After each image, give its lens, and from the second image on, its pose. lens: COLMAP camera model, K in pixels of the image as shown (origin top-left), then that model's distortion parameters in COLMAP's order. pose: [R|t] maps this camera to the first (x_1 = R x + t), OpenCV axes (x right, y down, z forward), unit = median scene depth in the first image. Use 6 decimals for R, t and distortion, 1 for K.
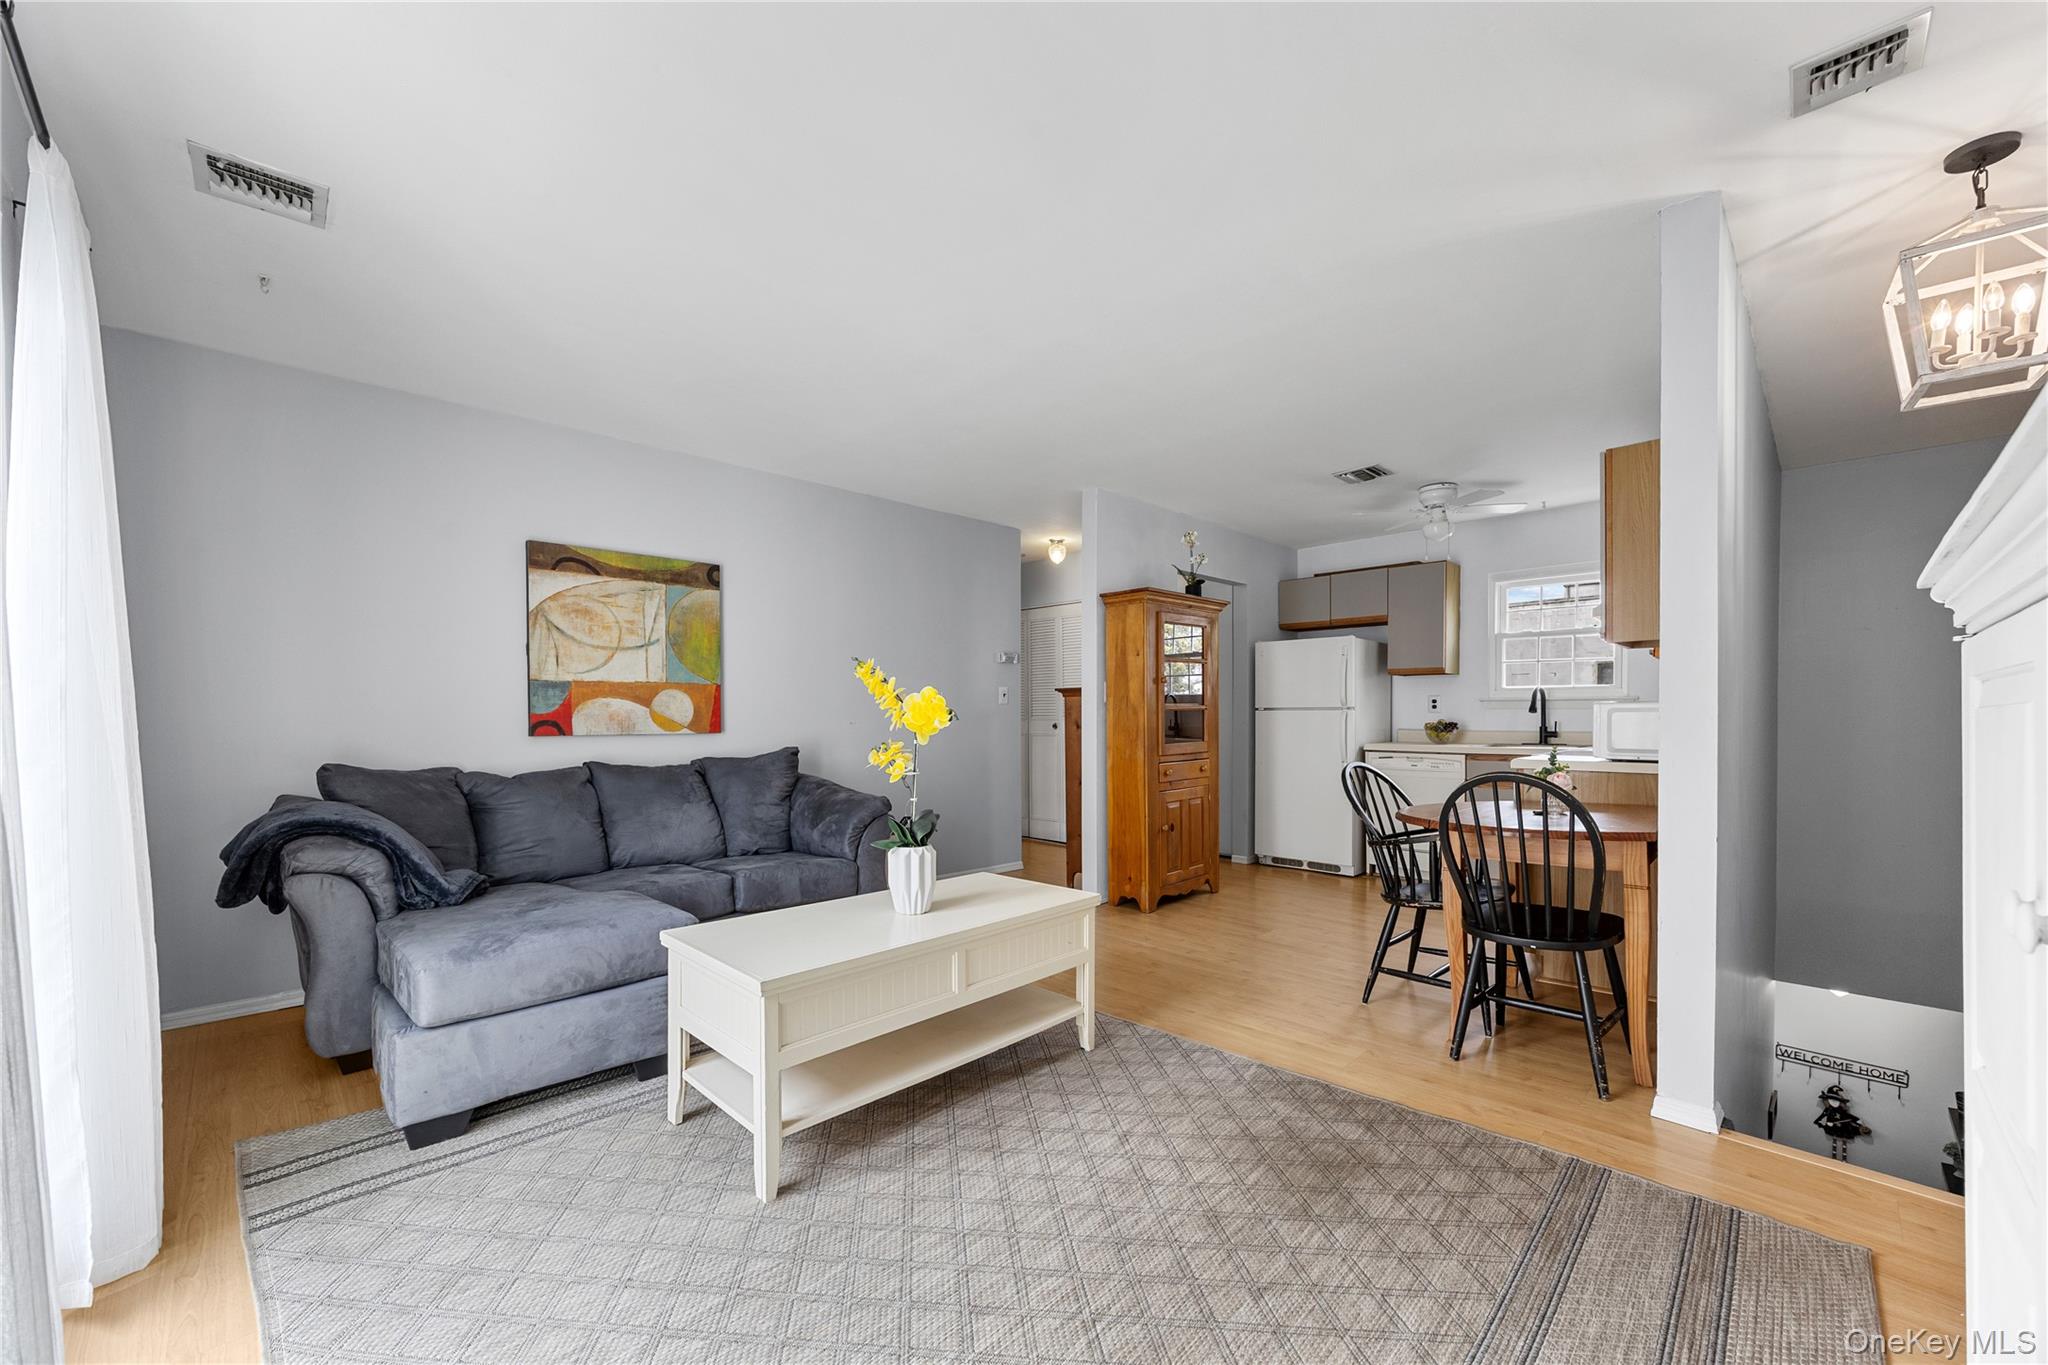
lens RADIAL K [[817.8, 0, 1032.0], [0, 817.8, 715.1], [0, 0, 1]] dist [-0.001699, -0.000088]
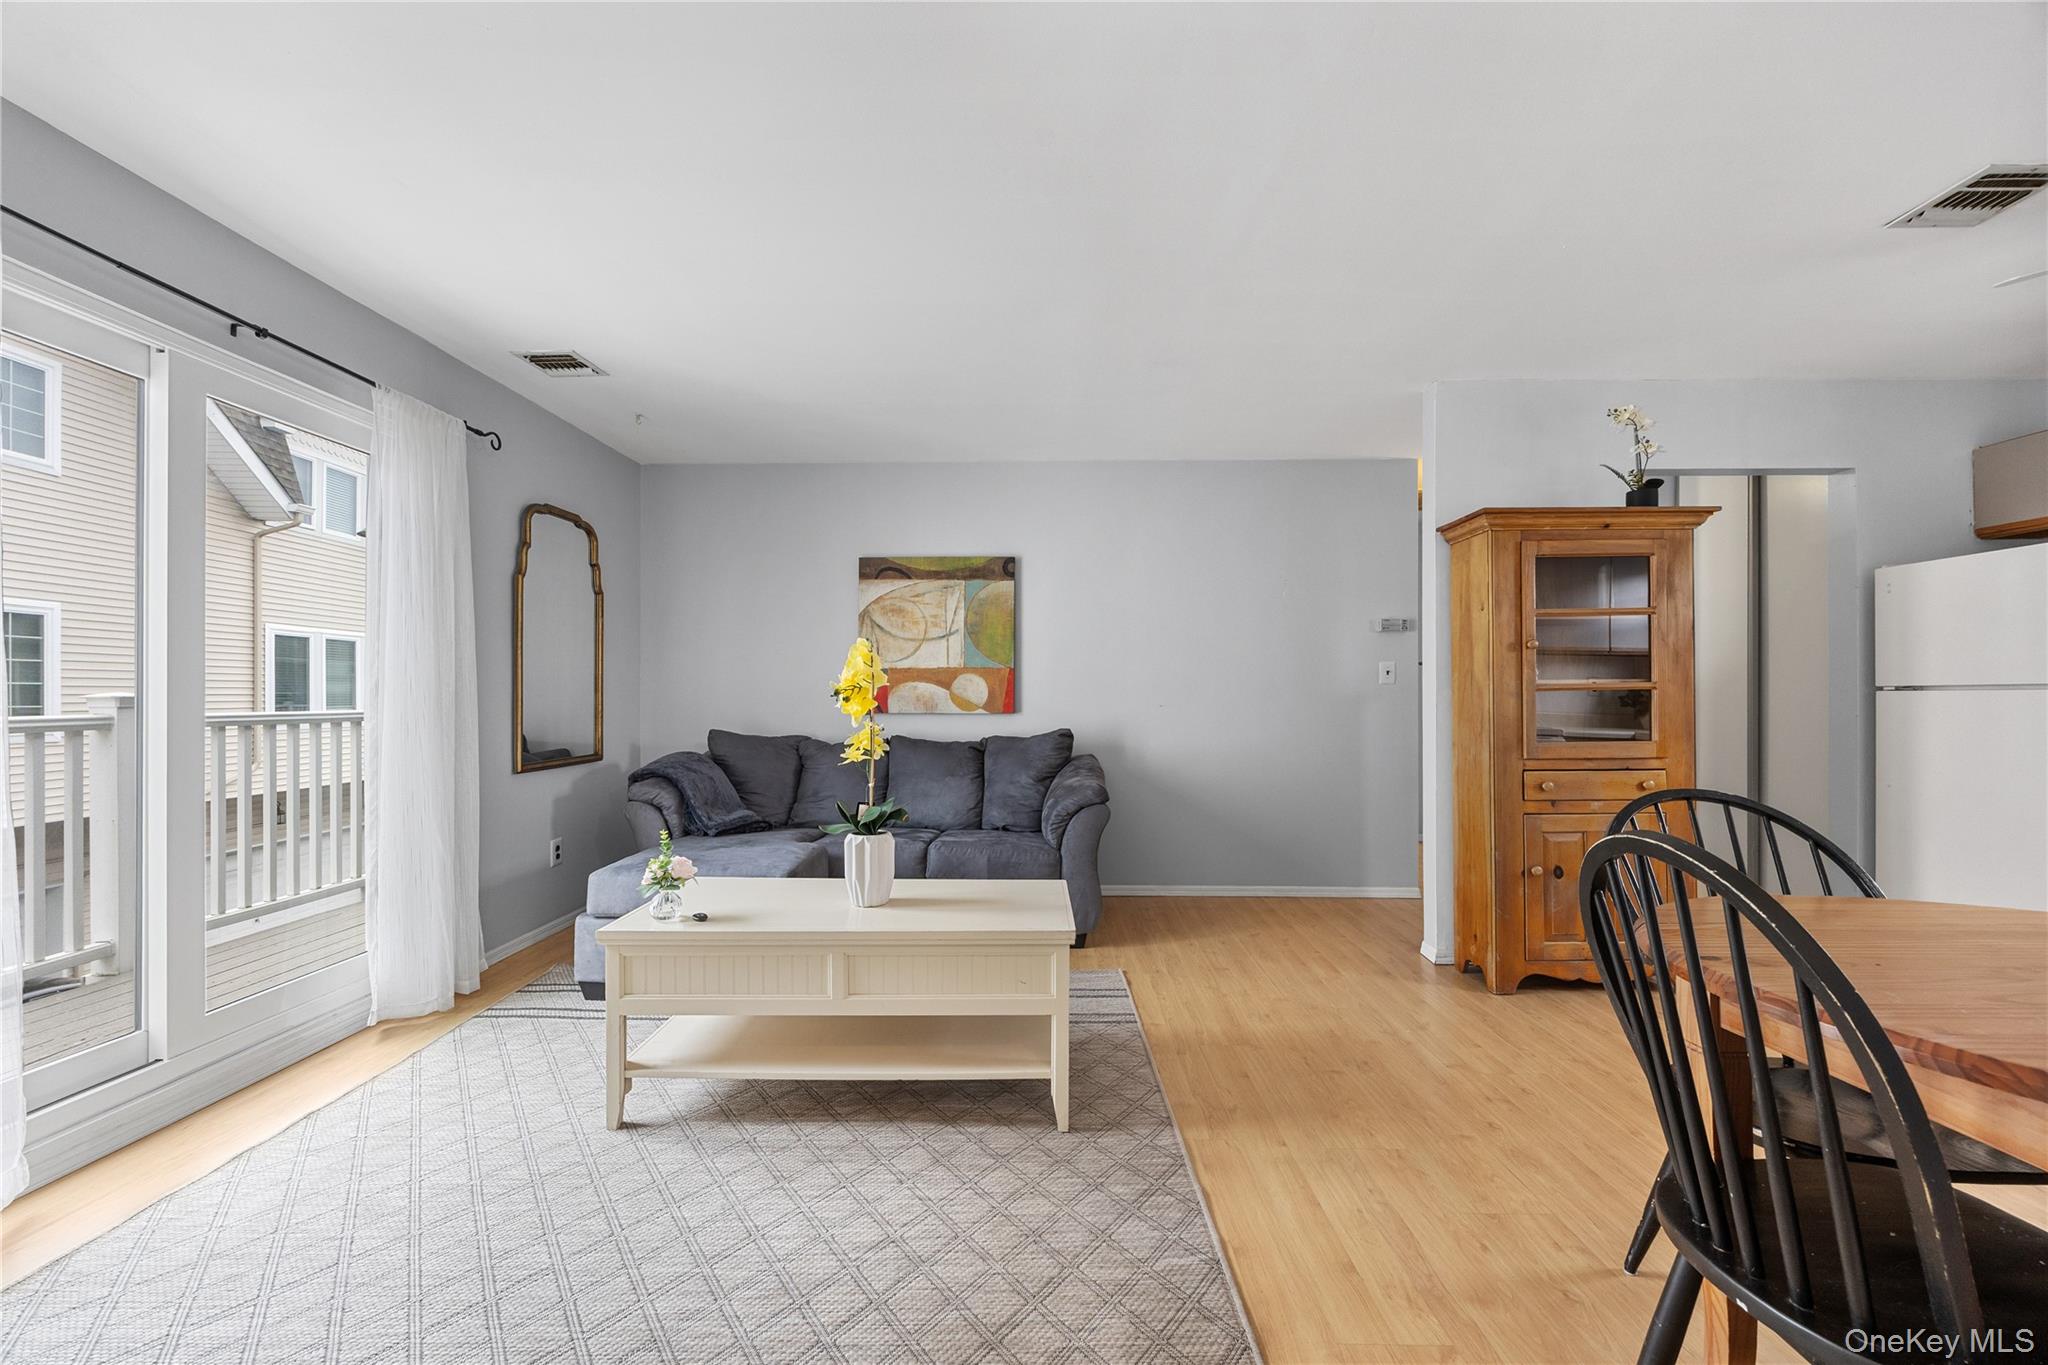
lens RADIAL K [[794.7, 0, 1014.5], [0, 794.7, 689.8], [0, 0, 1]] dist [-0.000129, 0.000275]
pose [[0.685127, -0.004237, -0.728411, 0.382387], [-0.002660, 0.999962, -0.008318, -0.000395], [0.728419, 0.007636, 0.685090, 0.291733]]
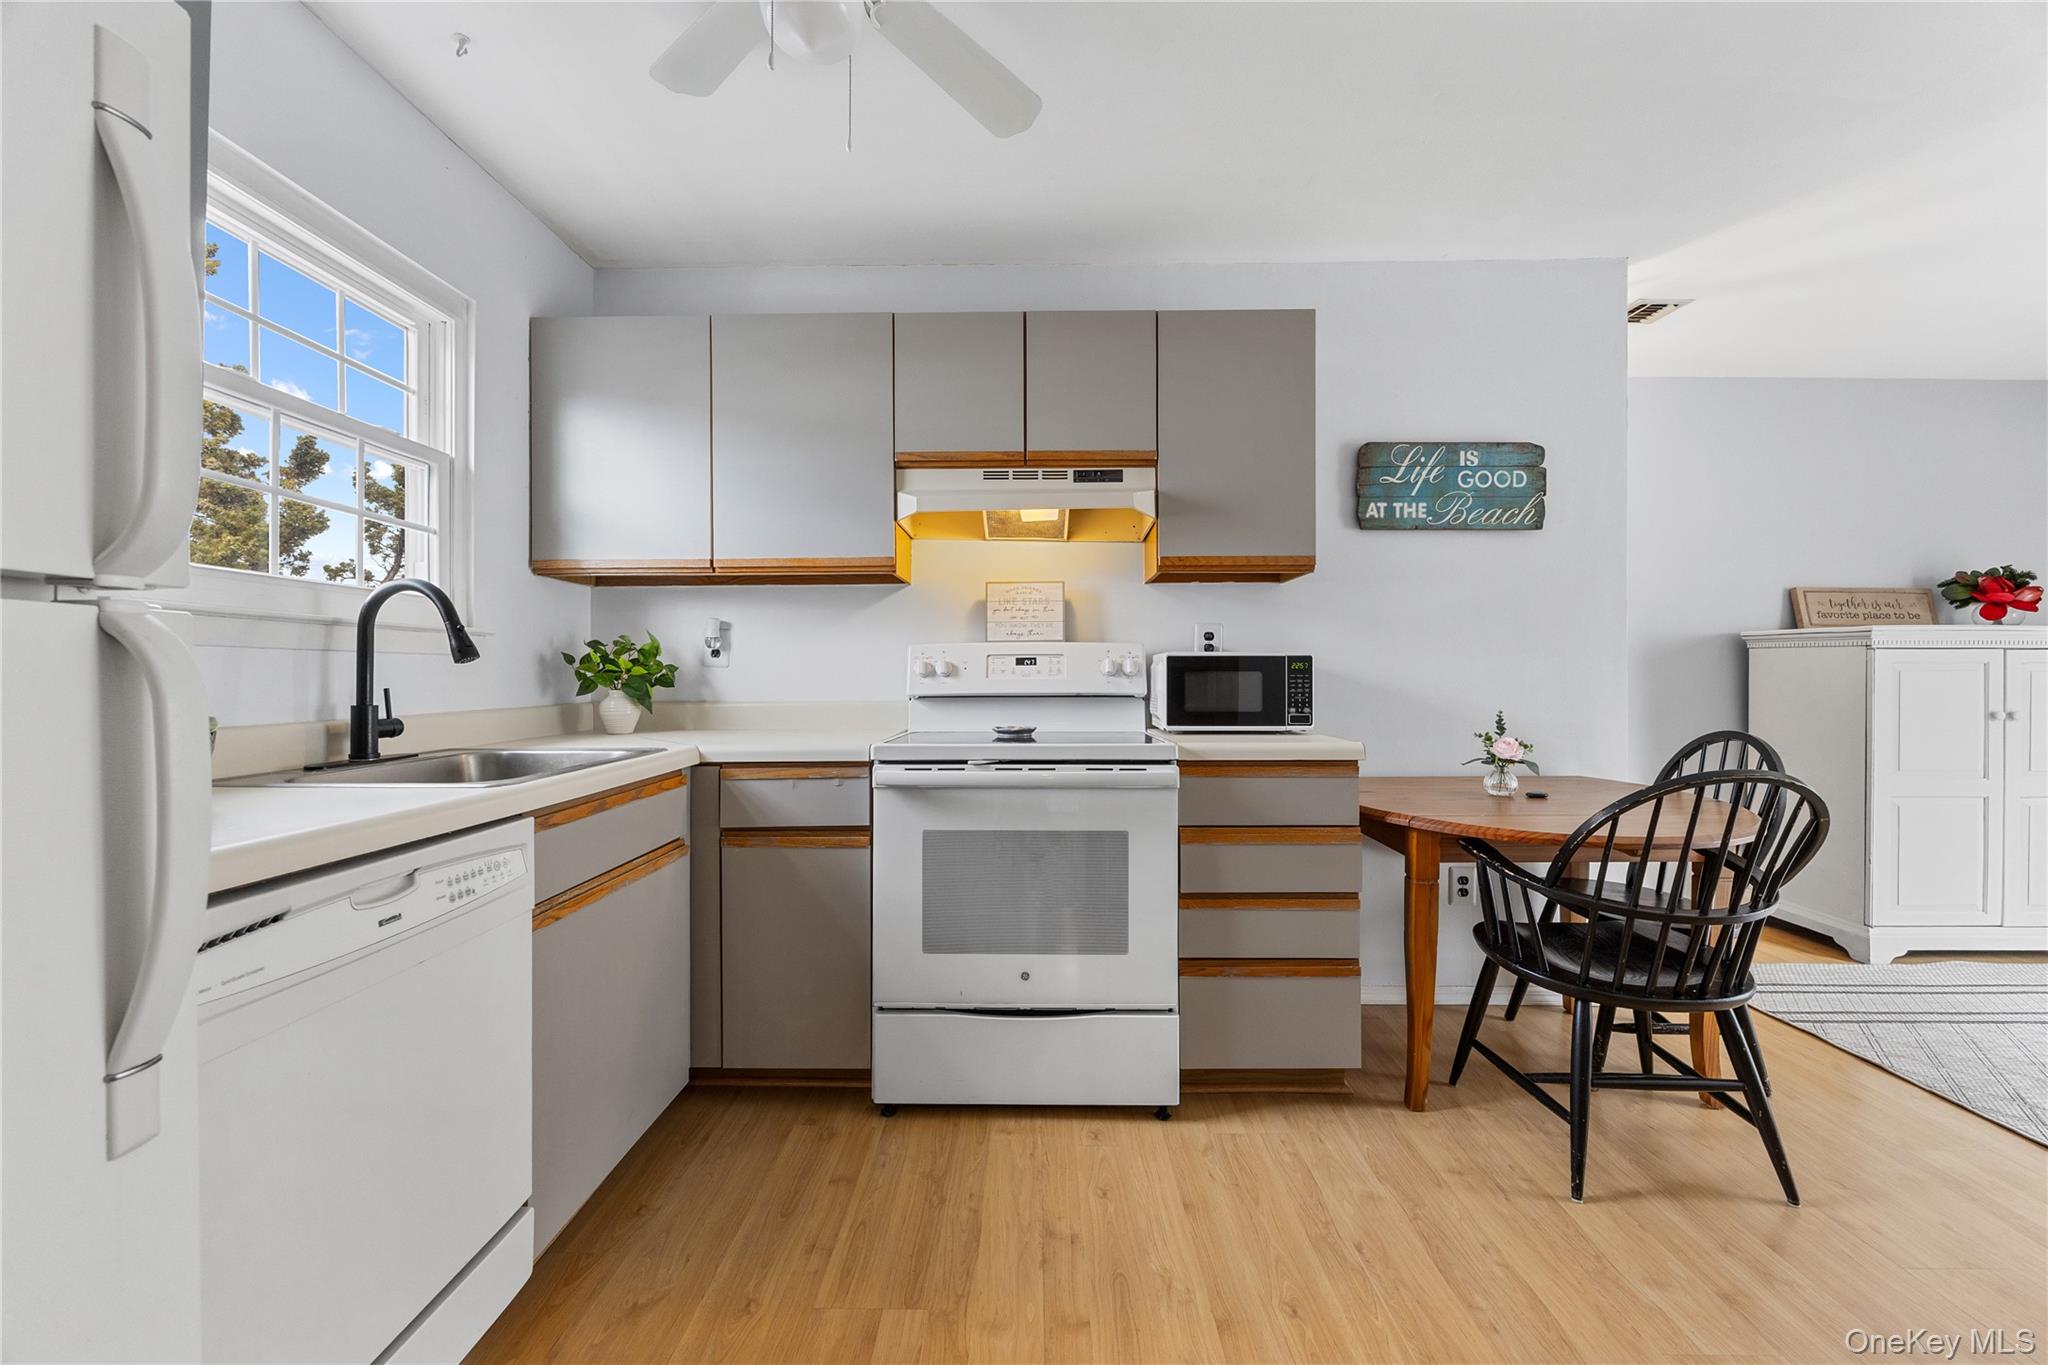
lens RADIAL K [[784.7, 0, 1024.7], [0, 784.7, 675.0], [0, 0, 1]] dist [0.000447, 0.000080]
pose [[-0.687911, -0.000138, 0.725795, 0.292249], [-0.000554, 1.000000, -0.000334, 0.002822], [-0.725795, -0.000632, -0.687911, 1.313021]]
